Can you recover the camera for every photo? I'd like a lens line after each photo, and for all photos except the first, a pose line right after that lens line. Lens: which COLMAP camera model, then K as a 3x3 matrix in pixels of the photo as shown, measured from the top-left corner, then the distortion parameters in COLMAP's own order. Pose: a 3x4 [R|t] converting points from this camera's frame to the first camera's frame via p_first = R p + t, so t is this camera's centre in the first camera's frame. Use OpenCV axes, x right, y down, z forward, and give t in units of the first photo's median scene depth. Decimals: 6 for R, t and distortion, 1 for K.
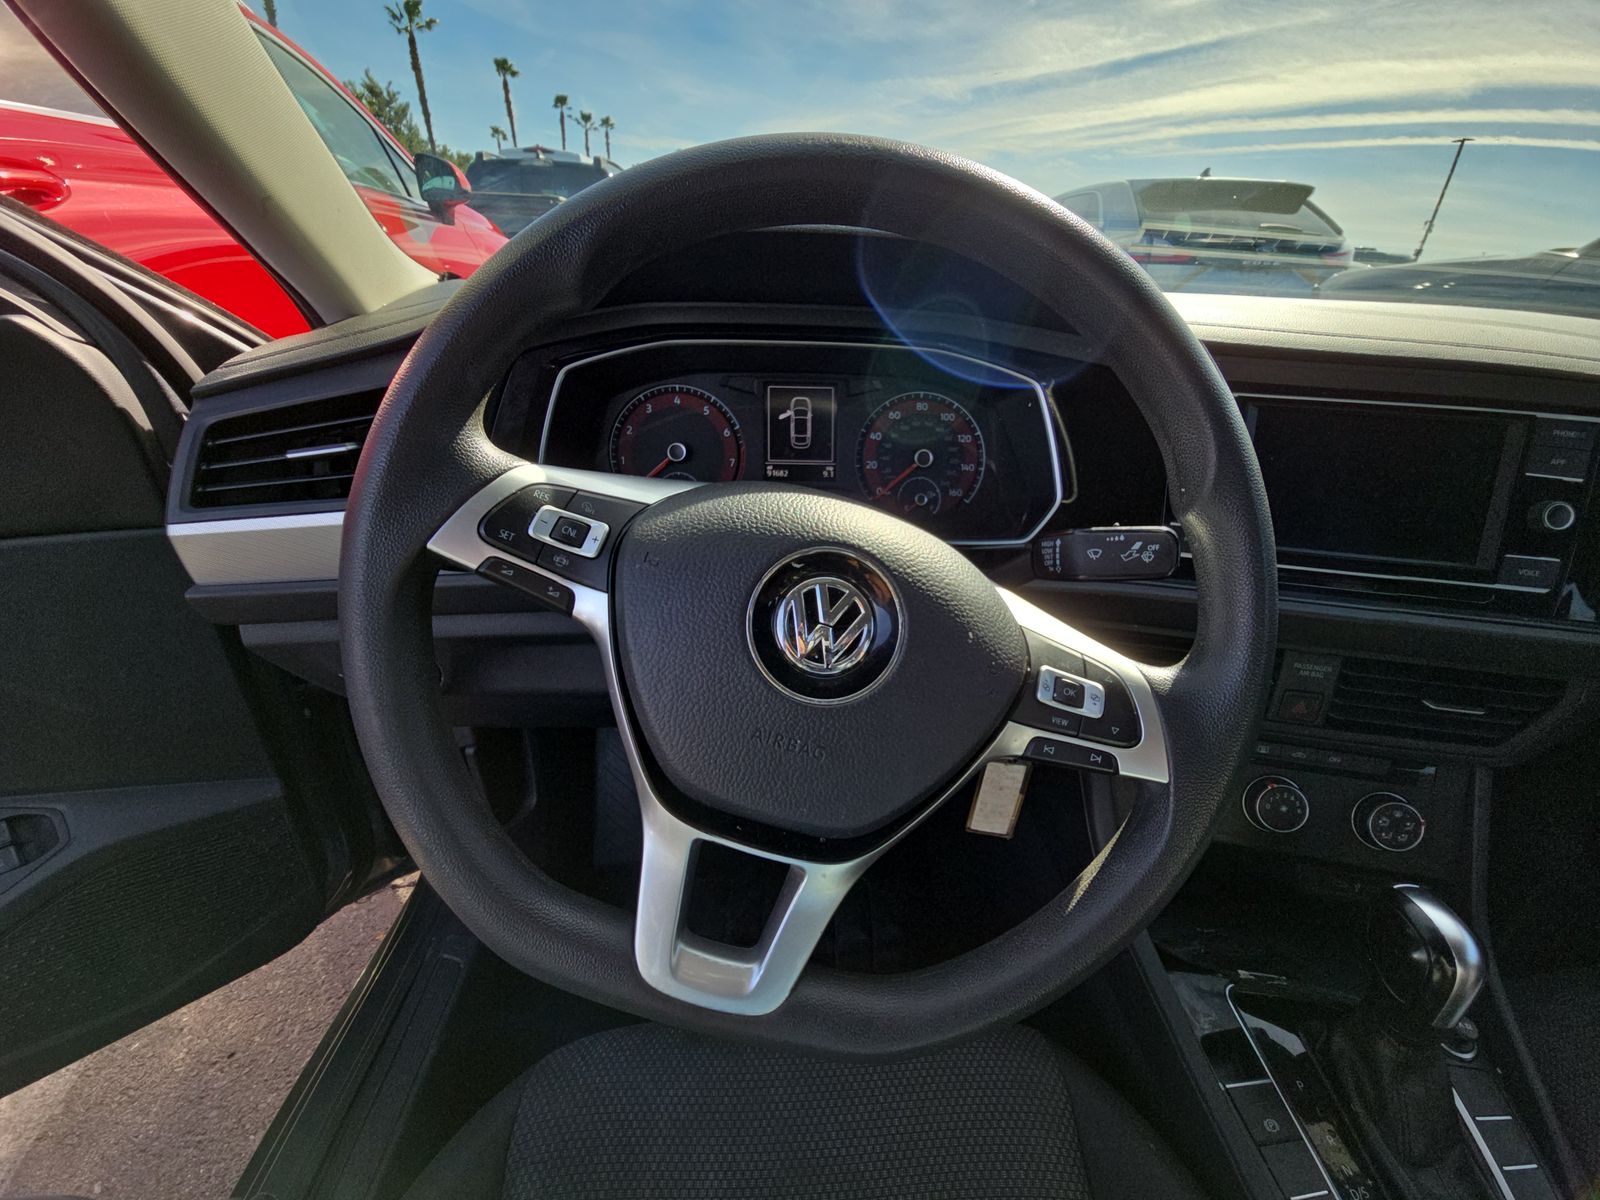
lens RADIAL K [[649.2, 0, 795.8], [0, 649.2, 597.7], [0, 0, 1]] dist [-0.003274, -0.000197]
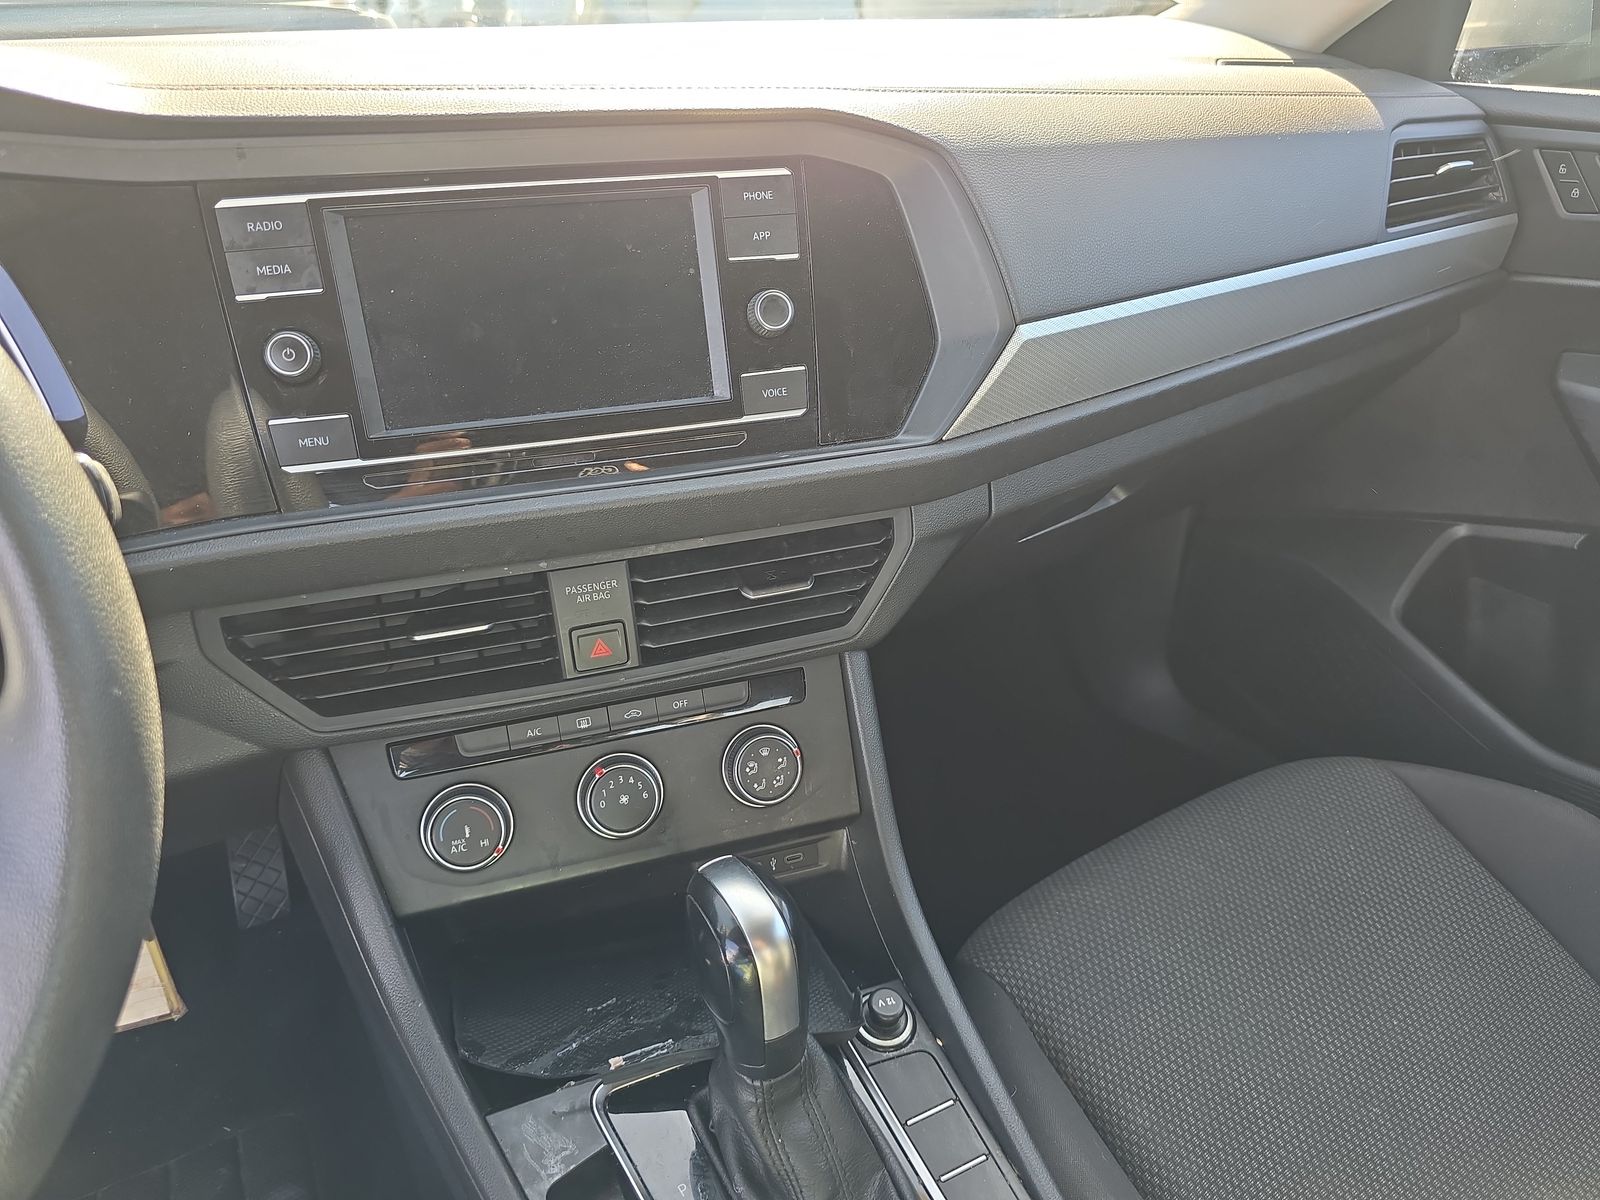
lens RADIAL K [[1106.2, 0, 798.7], [0, 1106.2, 592.5], [0, 0, 1]] dist [0.011532, -0.016558]
pose [[0.858319, -0.276533, 0.432223, 0.500153], [0.257509, 0.960738, 0.103305, 0.051305], [-0.443821, 0.022633, 0.895830, -0.114801]]
